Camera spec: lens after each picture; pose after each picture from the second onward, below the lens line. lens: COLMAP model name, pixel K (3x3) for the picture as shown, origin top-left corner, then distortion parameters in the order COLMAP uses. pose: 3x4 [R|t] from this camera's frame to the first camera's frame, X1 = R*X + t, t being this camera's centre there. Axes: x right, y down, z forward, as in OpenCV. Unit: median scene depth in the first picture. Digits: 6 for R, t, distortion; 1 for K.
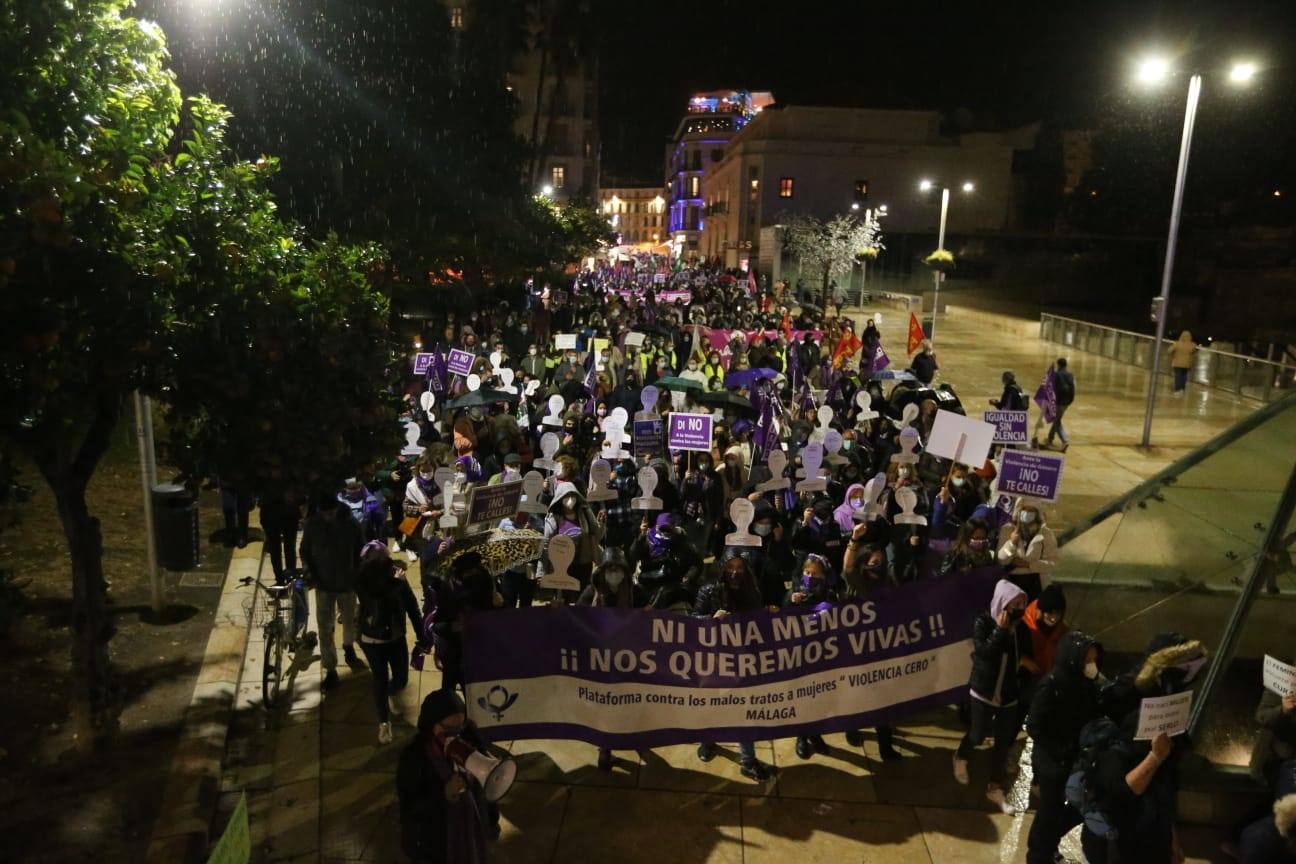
lens RADIAL K [[877.3, 0, 648.0], [0, 877.3, 432.0], [0, 0, 1]] dist [-0.017410, 0.047417]
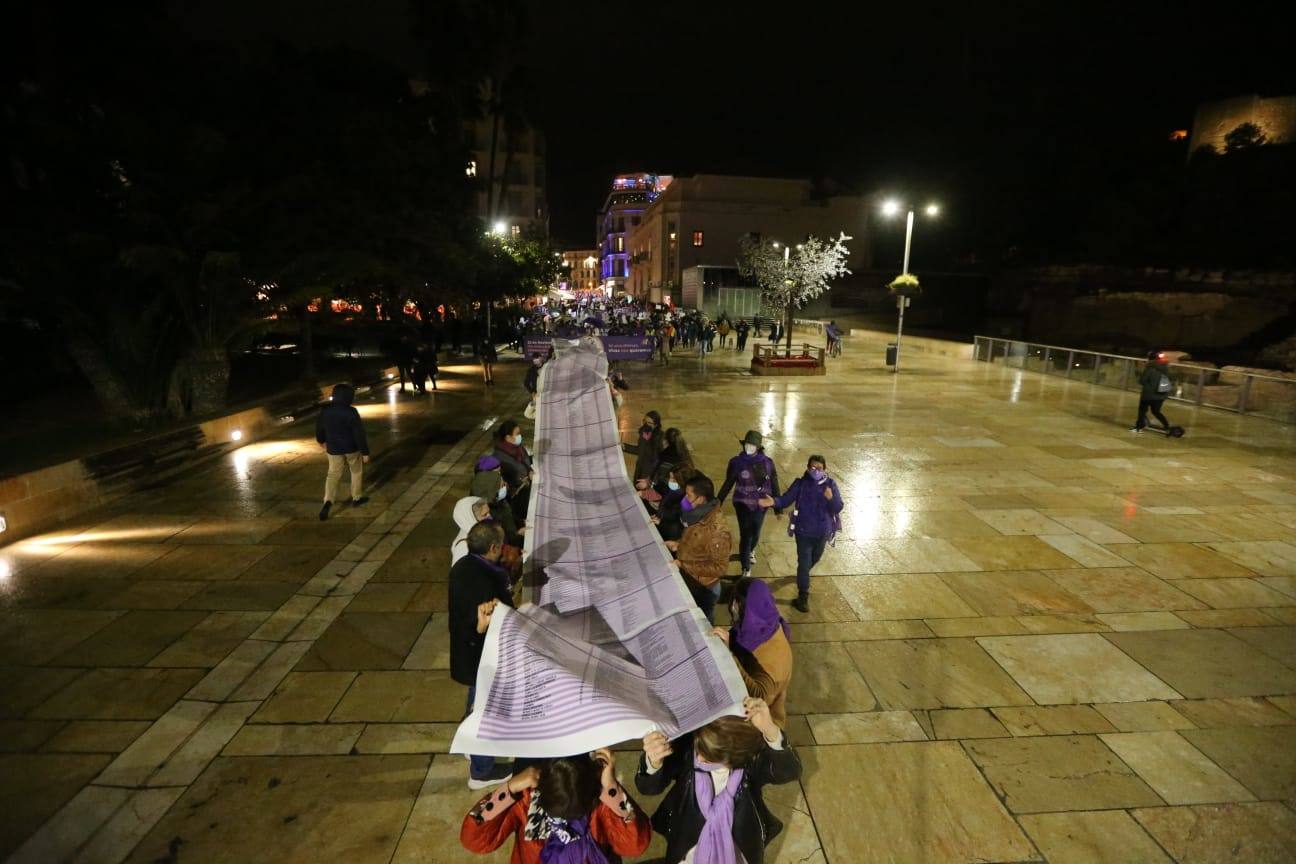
lens RADIAL K [[577.4, 0, 648.8], [0, 577.4, 422.6], [0, 0, 1]] dist [-0.043898, 0.012396]
pose [[0.993605, -0.040643, 0.105341, -0.009145], [0.039171, 0.999104, 0.016003, -0.022142], [-0.105897, -0.011774, 0.994307, 0.136647]]
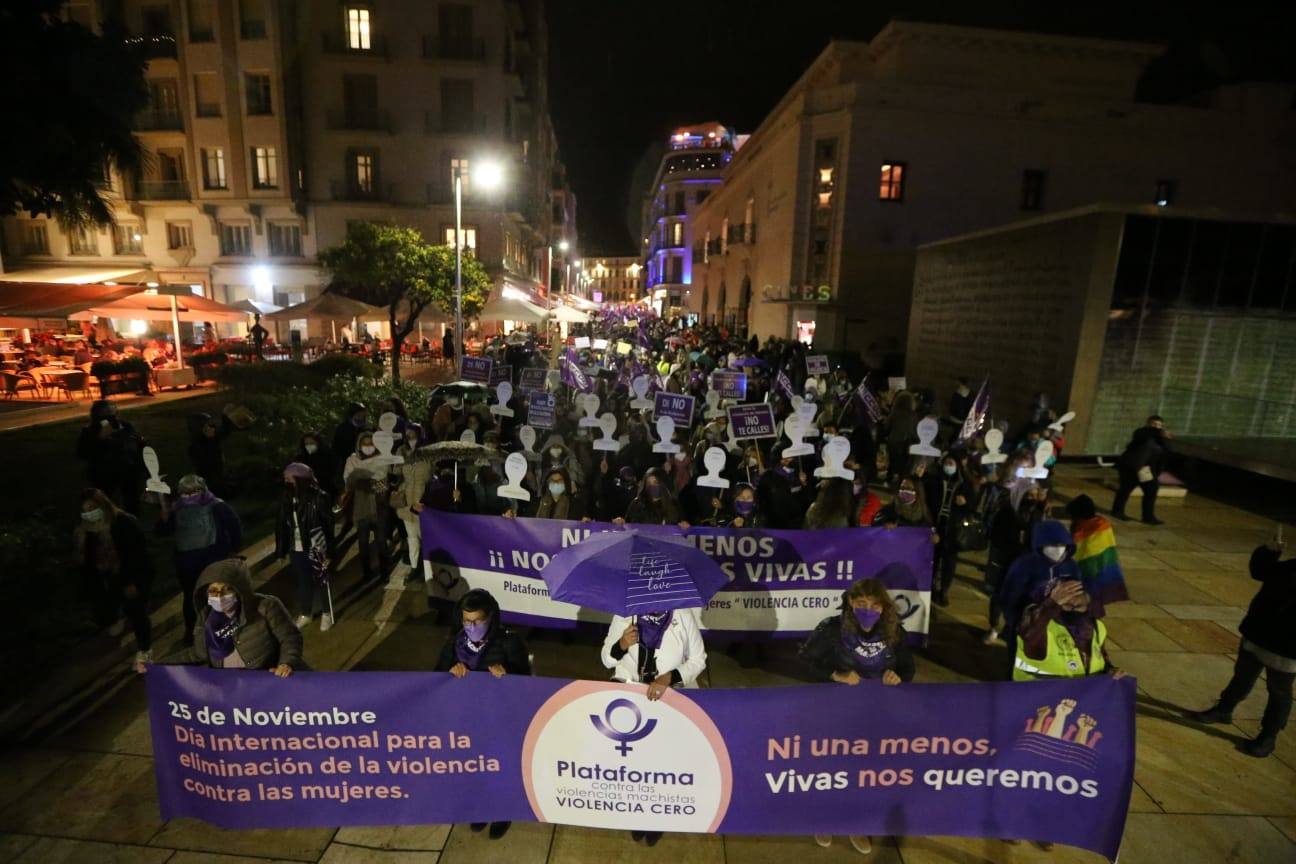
lens RADIAL K [[576.0, 0, 649.1], [0, 576.0, 426.0], [0, 0, 1]] dist [-0.044712, 0.012283]
pose [[0.999324, -0.004850, 0.036430, 0.004468], [0.004949, 0.999984, -0.002631, -0.107337], [-0.036417, 0.002809, 0.999333, 0.530029]]
